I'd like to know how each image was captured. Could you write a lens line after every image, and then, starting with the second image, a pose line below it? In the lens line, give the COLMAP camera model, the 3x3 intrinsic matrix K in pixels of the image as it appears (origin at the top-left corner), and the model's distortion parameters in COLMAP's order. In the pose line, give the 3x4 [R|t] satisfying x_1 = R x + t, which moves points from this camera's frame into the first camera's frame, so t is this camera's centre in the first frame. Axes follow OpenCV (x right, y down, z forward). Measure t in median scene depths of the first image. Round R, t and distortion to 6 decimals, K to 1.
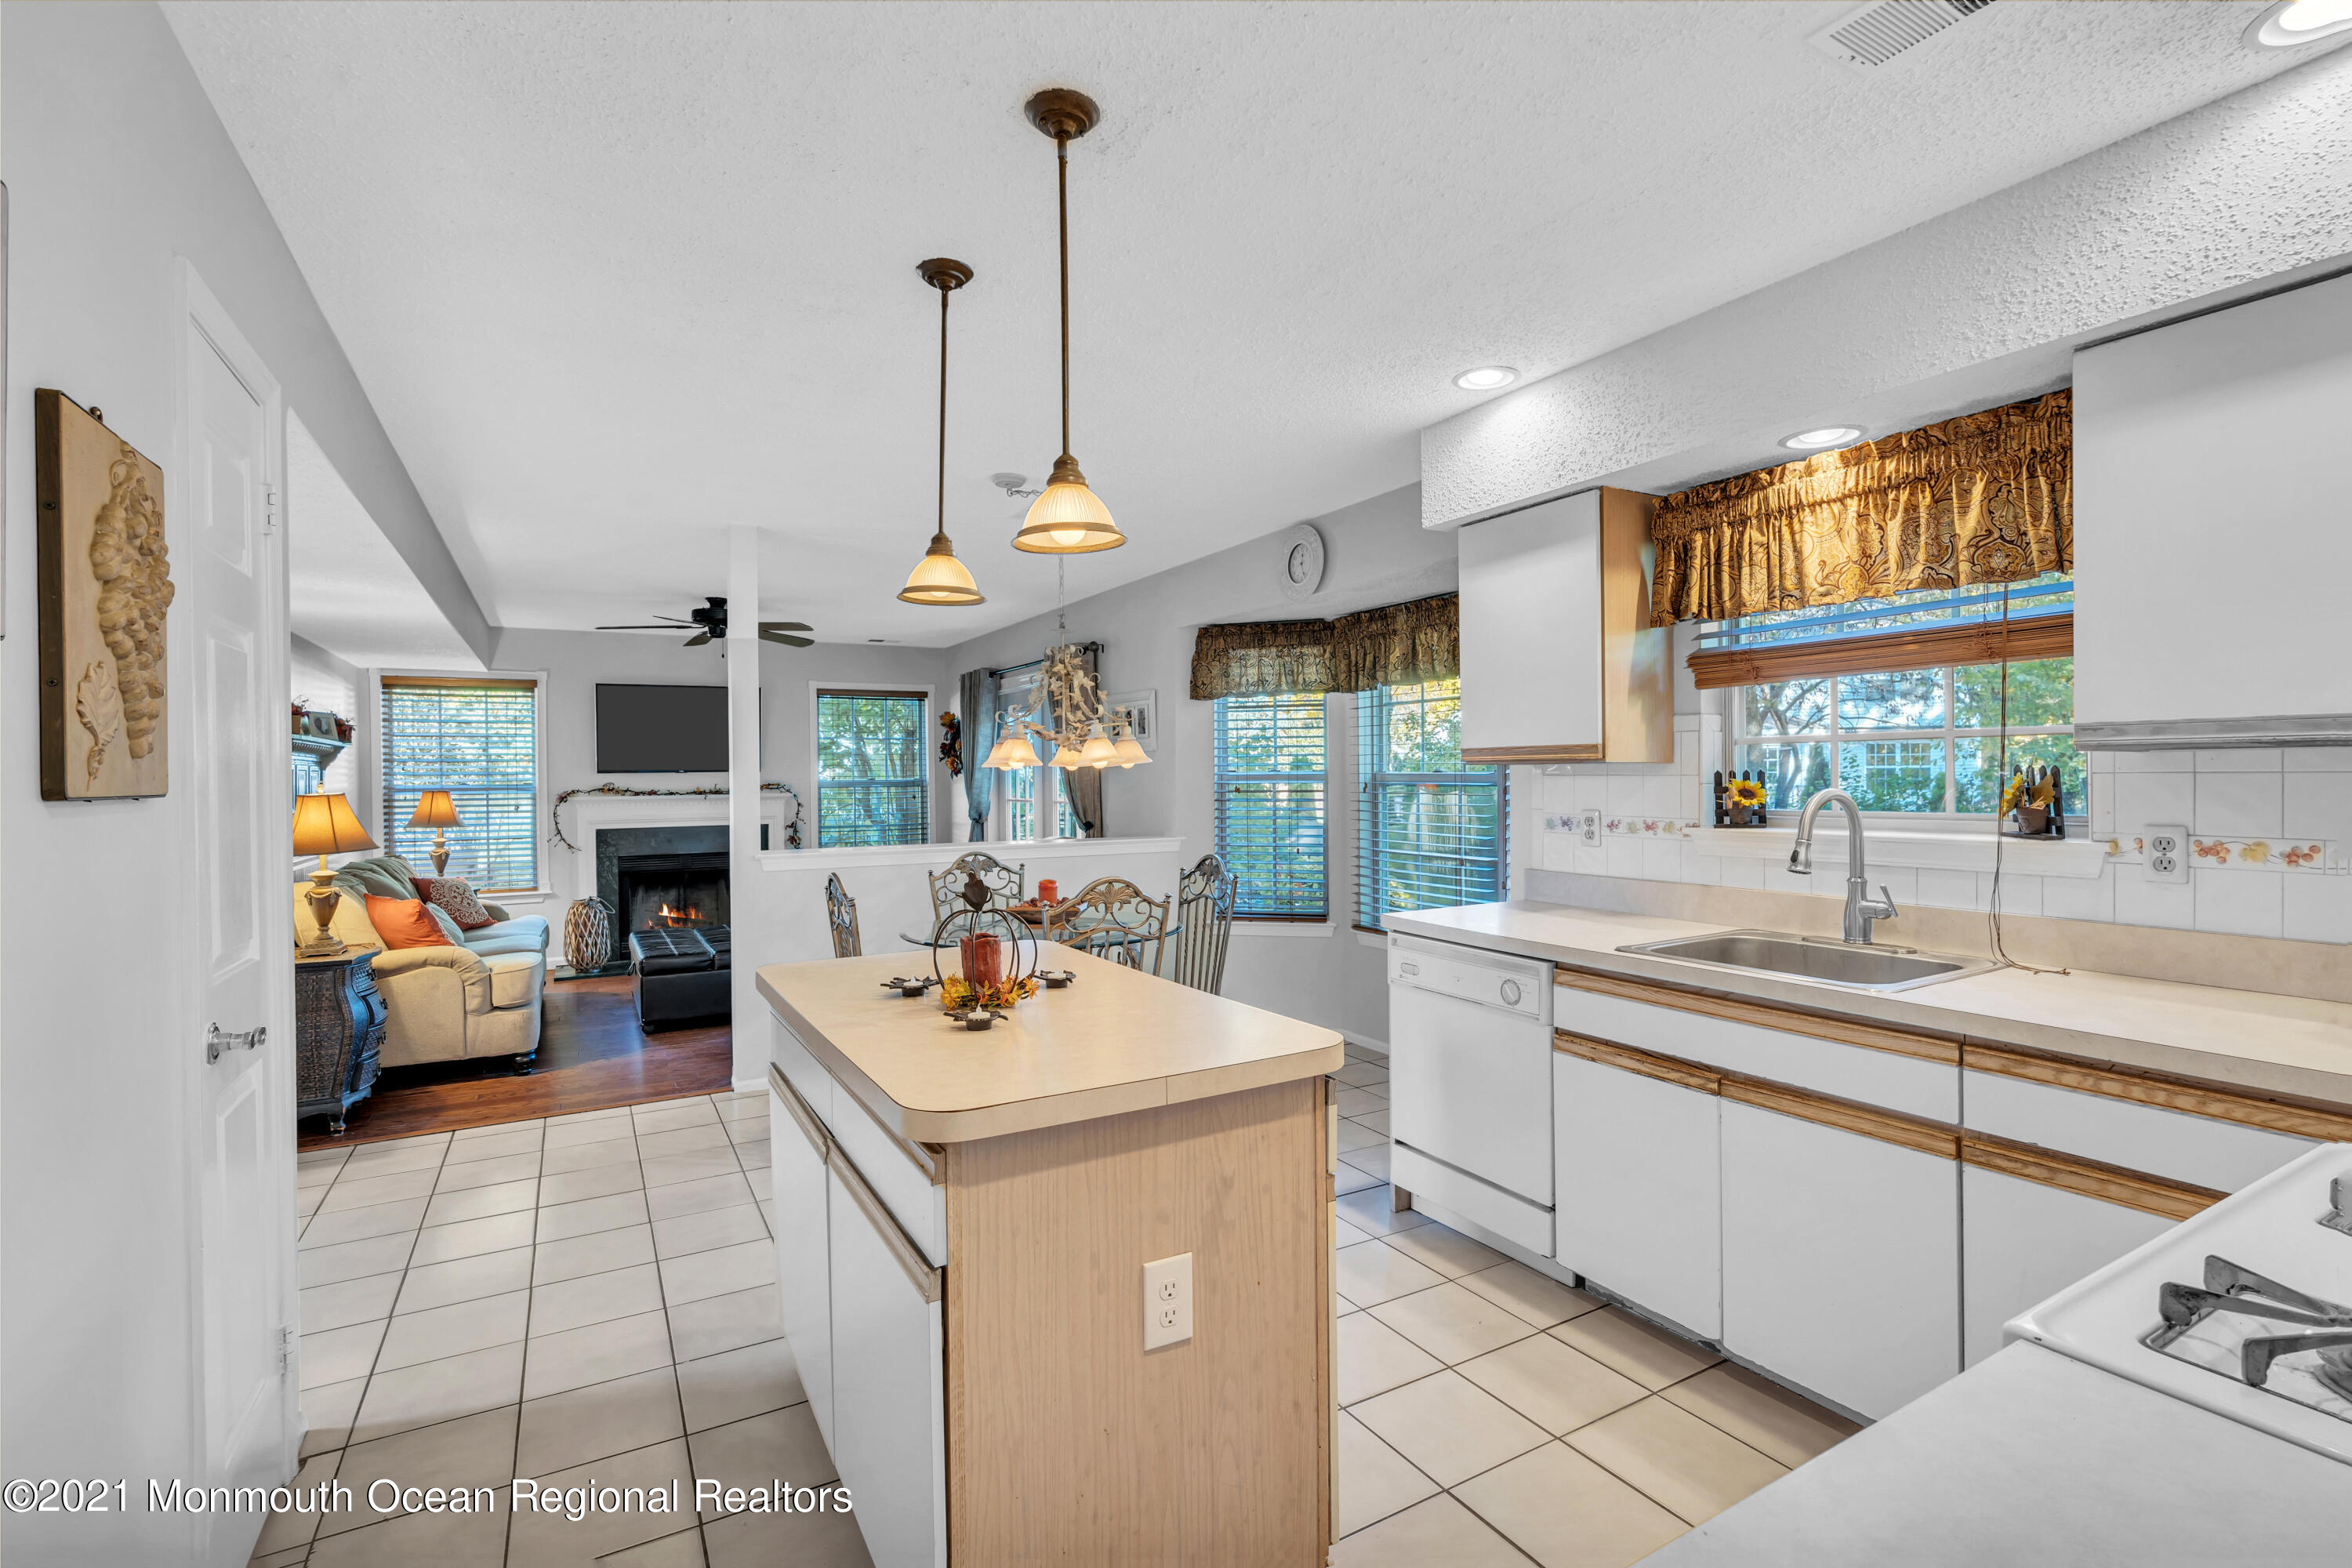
lens RADIAL K [[1078.4, 0, 1176.0], [0, 1078.4, 784.0], [0, 0, 1]] dist [-0.004256, 0.000765]
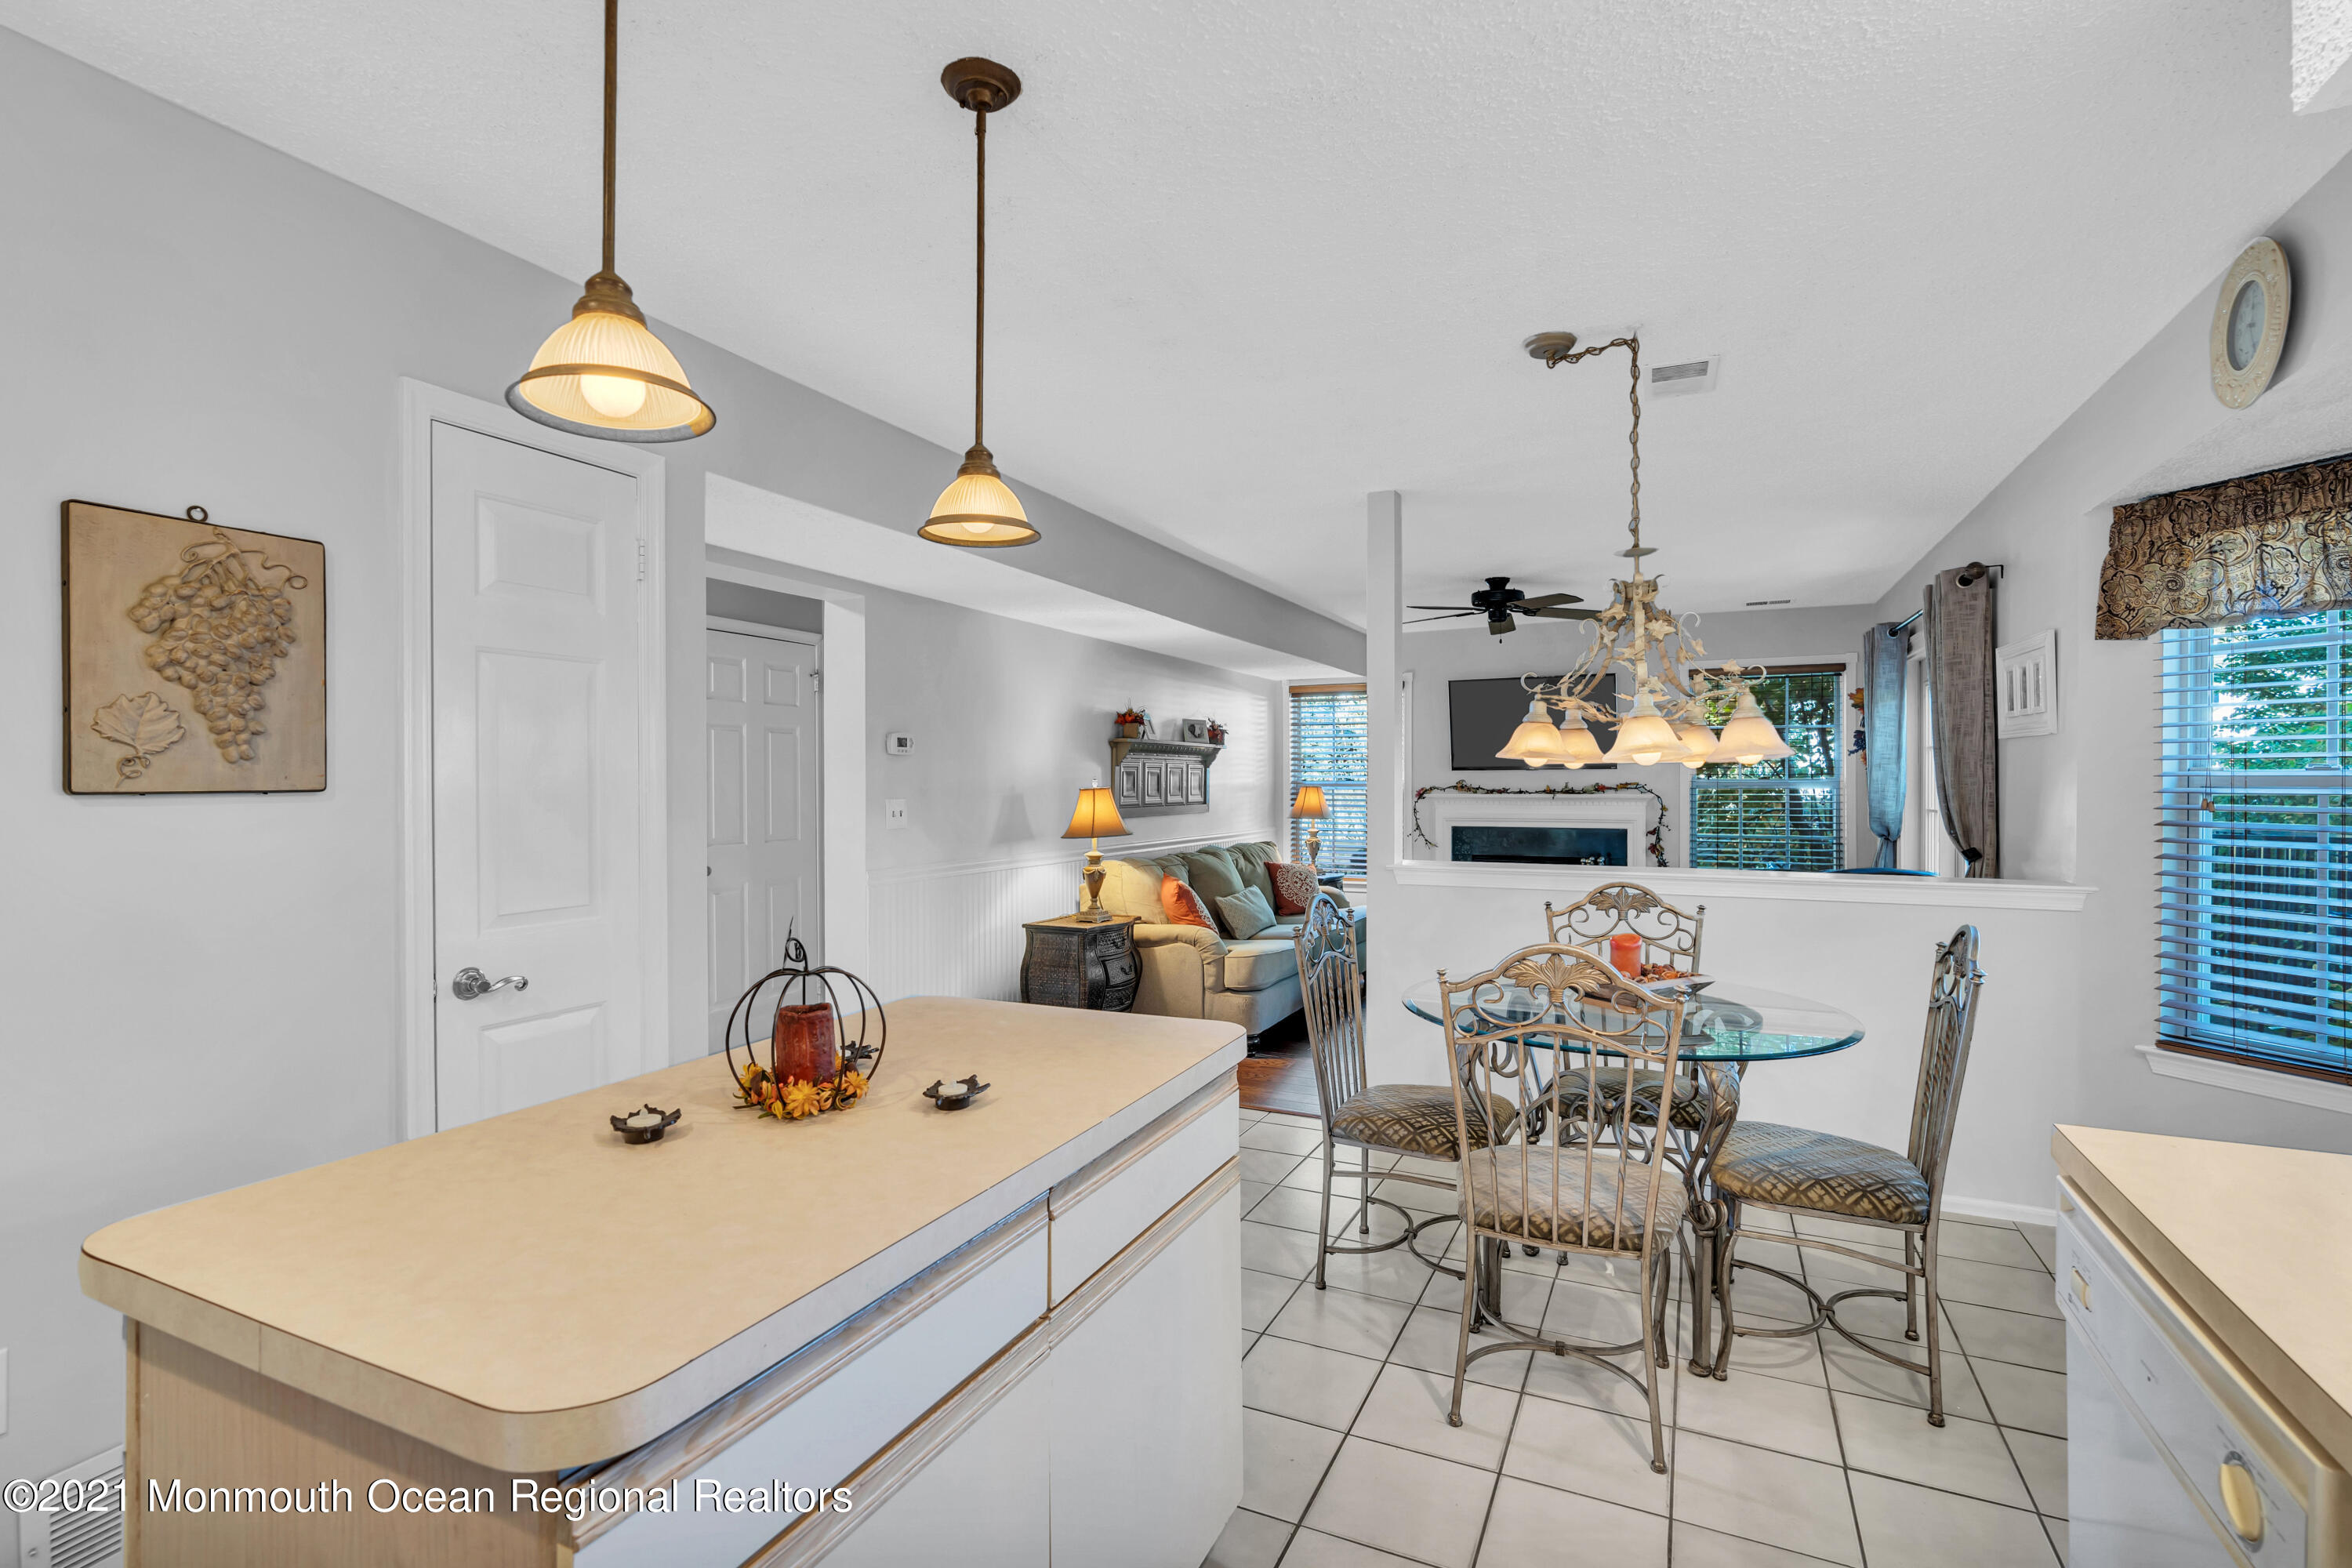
lens RADIAL K [[1085.1, 0, 1181.2], [0, 1085.1, 787.4], [0, 0, 1]] dist [-0.001462, -0.000165]
pose [[0.576914, 0.014565, -0.816675, 0.199910], [-0.009063, 0.999894, 0.011430, -0.004769], [0.816754, 0.000807, 0.576985, 0.299109]]
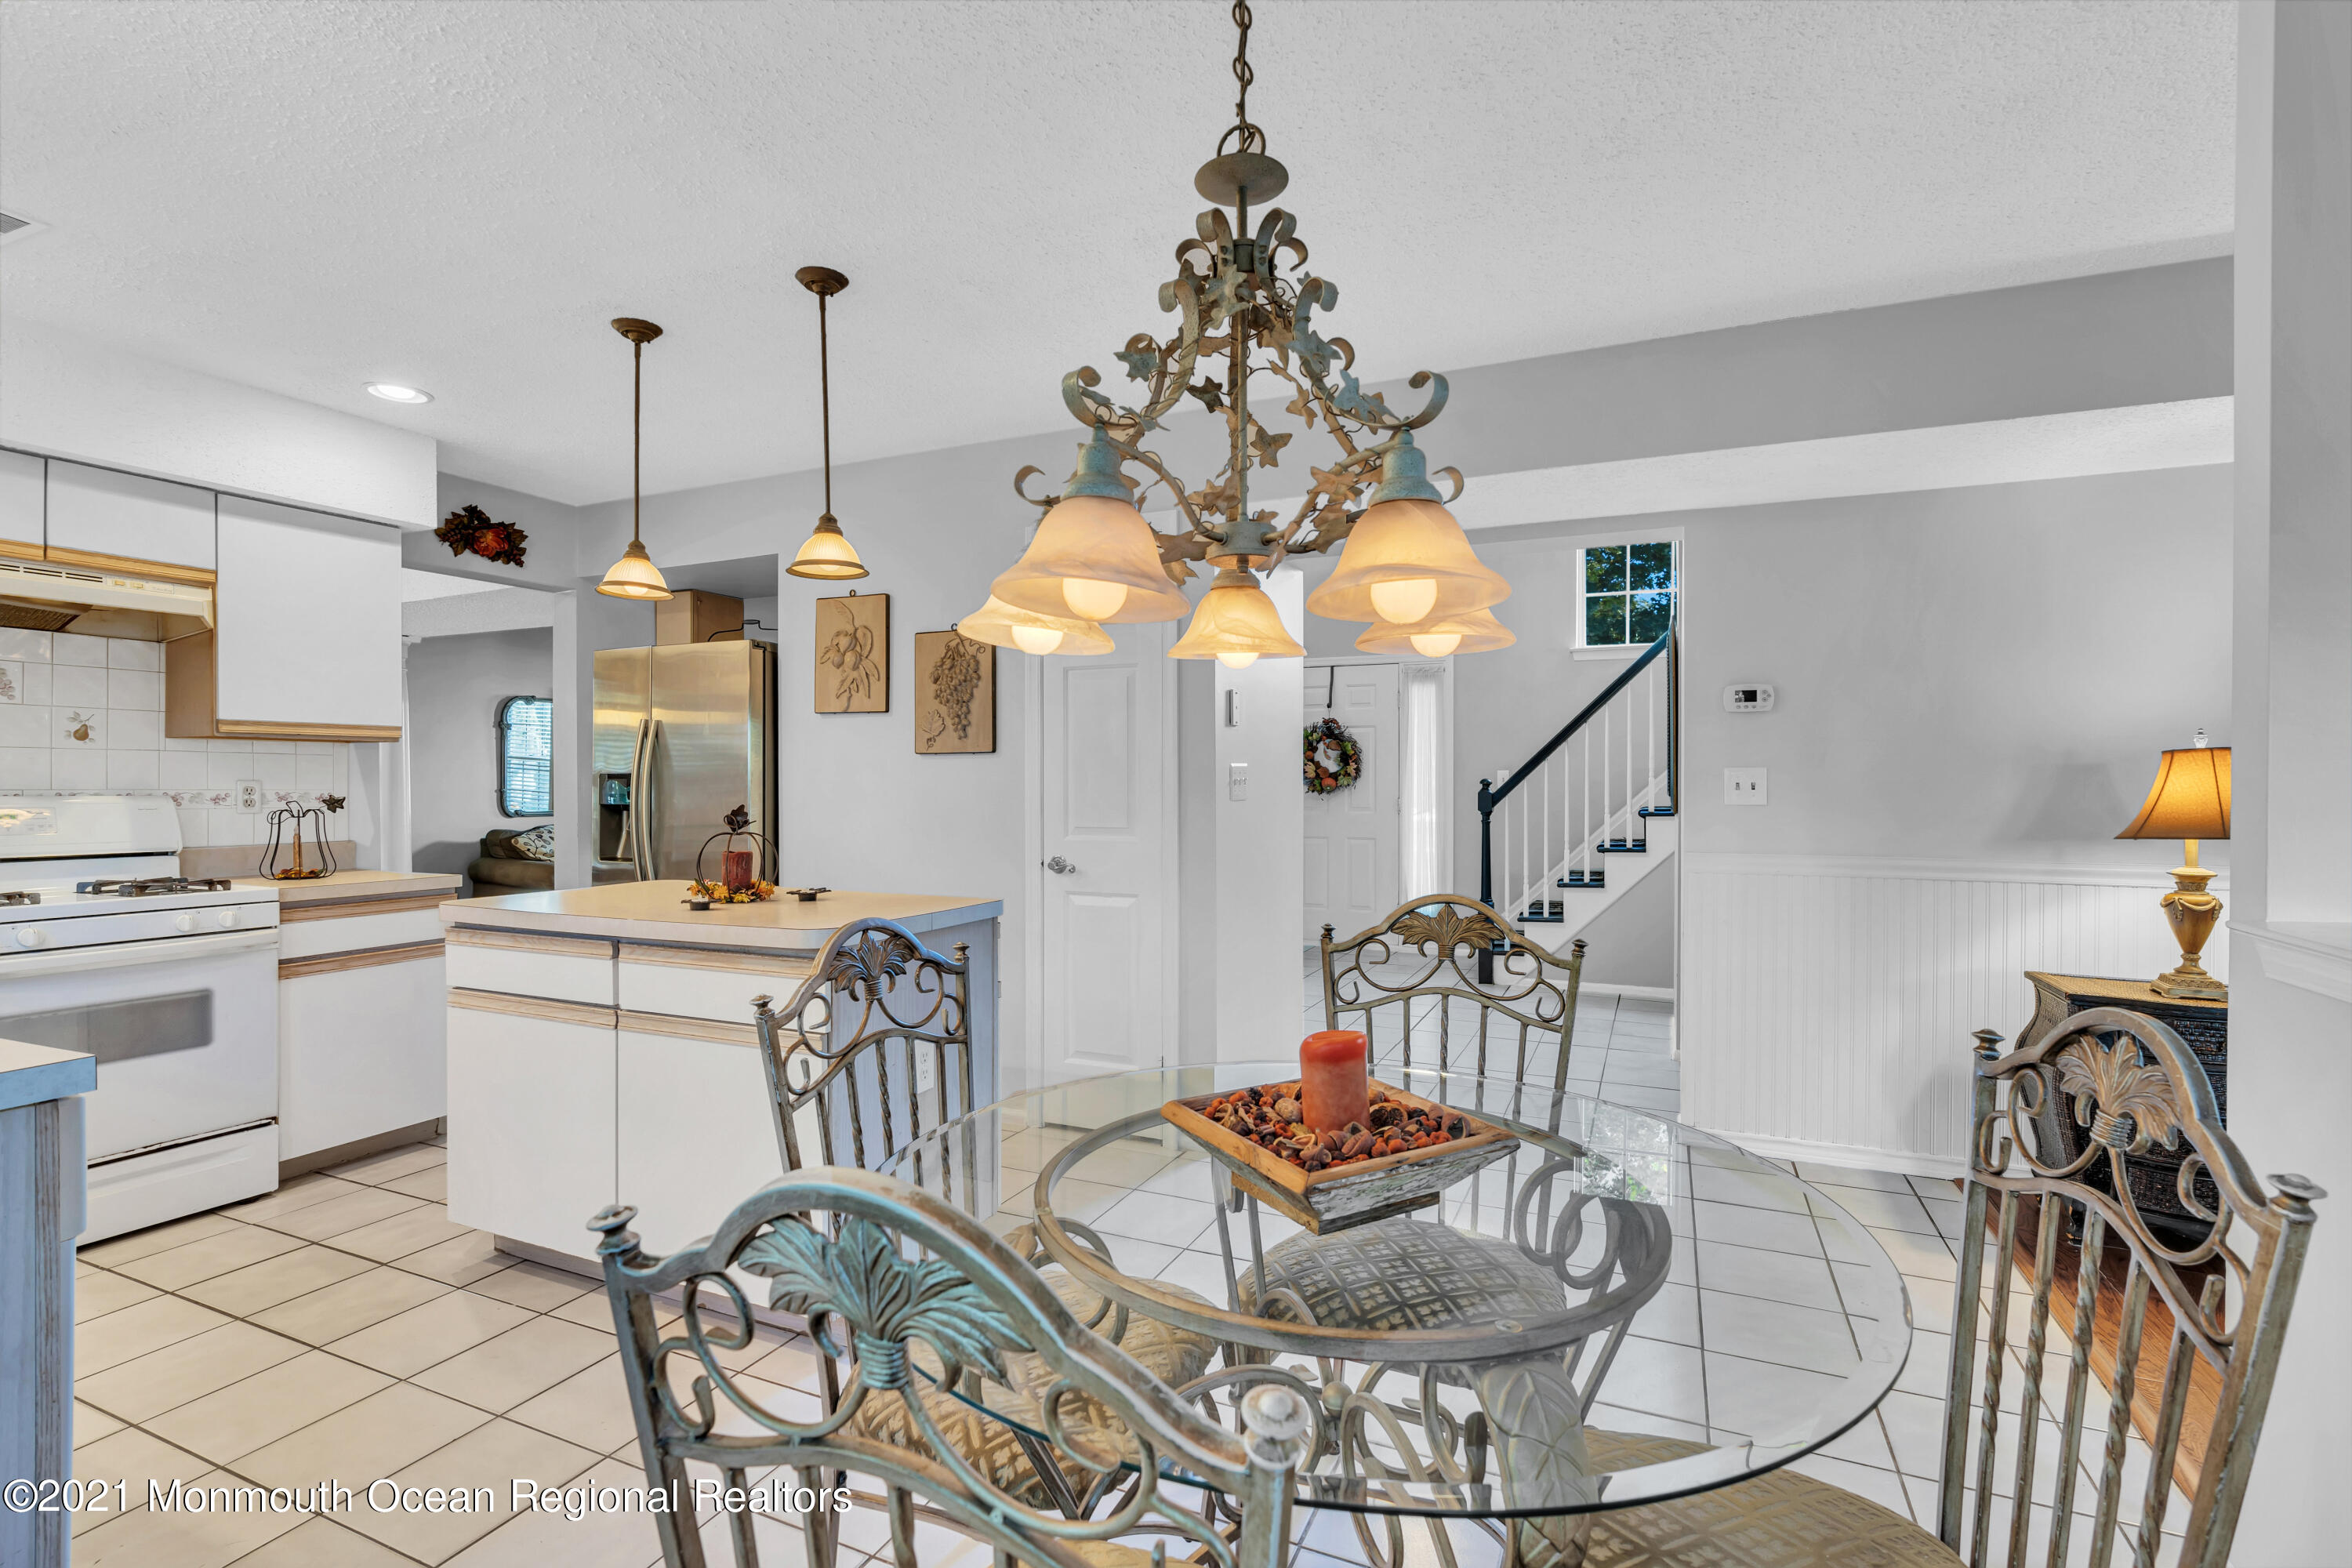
lens RADIAL K [[1078.4, 0, 1176.0], [0, 1078.4, 784.0], [0, 0, 1]] dist [-0.004256, 0.000765]
pose [[-0.809743, 0.011801, -0.586666, 0.063648], [0.005125, 0.999902, 0.013040, 0.014737], [0.586762, 0.007553, -0.809724, 0.912930]]
